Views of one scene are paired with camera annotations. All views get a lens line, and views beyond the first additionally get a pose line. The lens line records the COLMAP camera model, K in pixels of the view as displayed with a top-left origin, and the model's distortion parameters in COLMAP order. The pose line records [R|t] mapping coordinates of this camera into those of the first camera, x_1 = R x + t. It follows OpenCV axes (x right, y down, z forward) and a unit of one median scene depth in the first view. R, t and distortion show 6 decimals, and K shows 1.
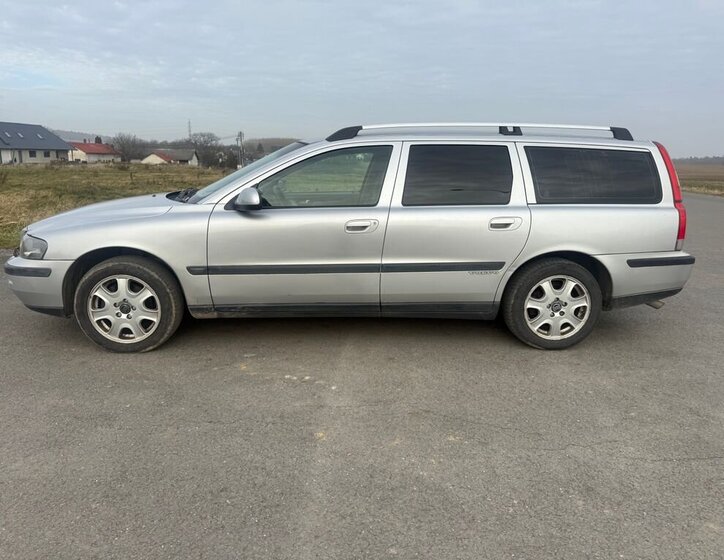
lens RADIAL K [[548.8, 0, 362.0], [0, 548.8, 280.0], [0, 0, 1]] dist [0.005850, 0.006251]
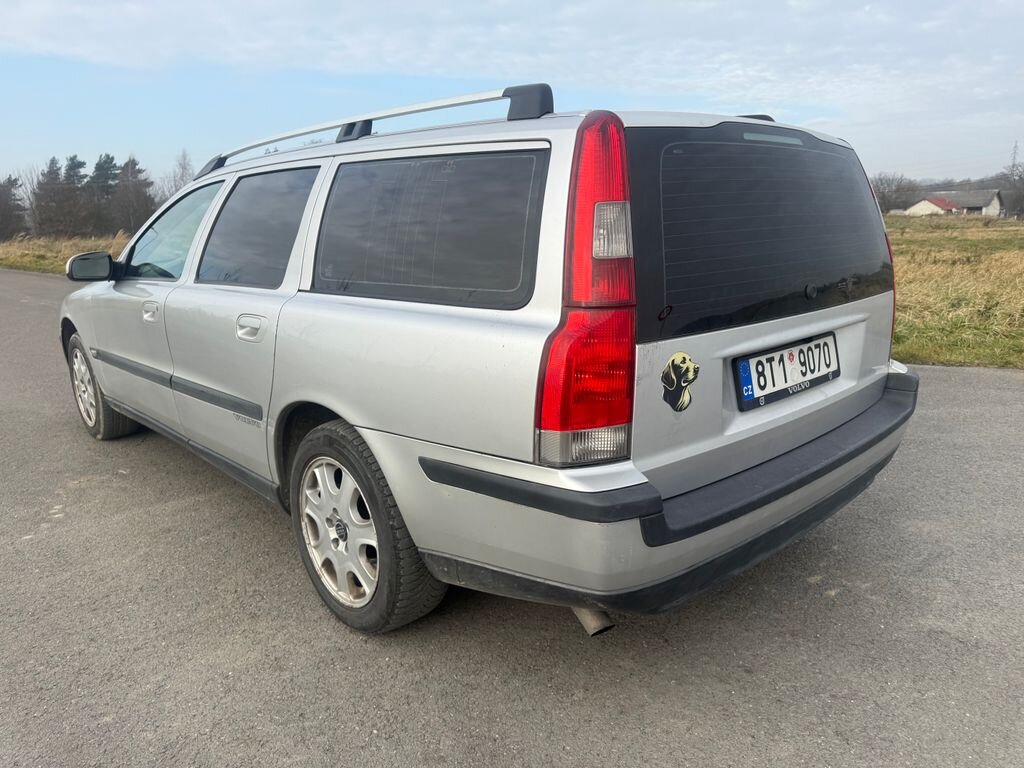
lens RADIAL K [[740.0, 0, 512.0], [0, 740.0, 384.0], [0, 0, 1]] dist [0.055073, -0.052808]
pose [[0.628901, 0.141382, -0.764523, 0.808356], [-0.132896, 0.988404, 0.073463, -0.117114], [0.766044, 0.055401, 0.640397, 0.658123]]
